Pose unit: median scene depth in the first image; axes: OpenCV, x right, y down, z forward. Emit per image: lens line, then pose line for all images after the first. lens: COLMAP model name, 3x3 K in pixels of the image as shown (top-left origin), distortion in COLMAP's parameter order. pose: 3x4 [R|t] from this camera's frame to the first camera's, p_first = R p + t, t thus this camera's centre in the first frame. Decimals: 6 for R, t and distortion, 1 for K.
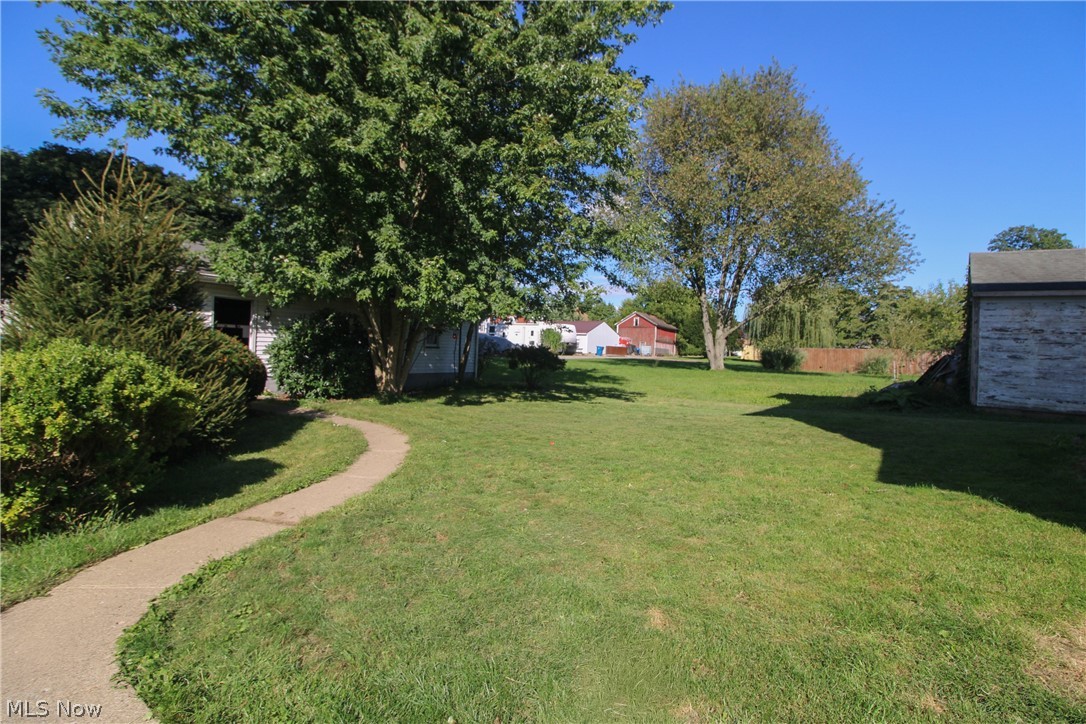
lens RADIAL K [[507.9, 0, 542.8], [0, 507.9, 346.7], [0, 0, 1]] dist [-0.000628, -0.011950]
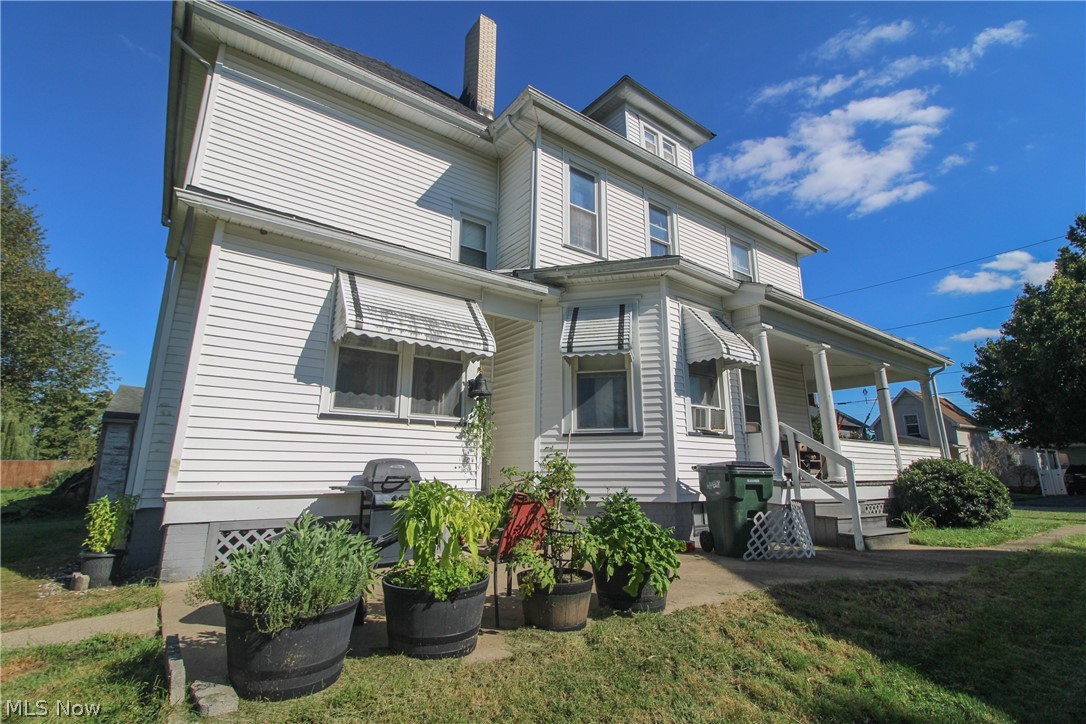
lens RADIAL K [[507.9, 0, 542.8], [0, 507.9, 346.7], [0, 0, 1]] dist [-0.000628, -0.011950]
pose [[0.284124, 0.194778, 0.938795, -0.033545], [0.007876, 0.978640, -0.205429, -0.006118], [-0.958755, 0.065762, 0.276521, -0.206591]]
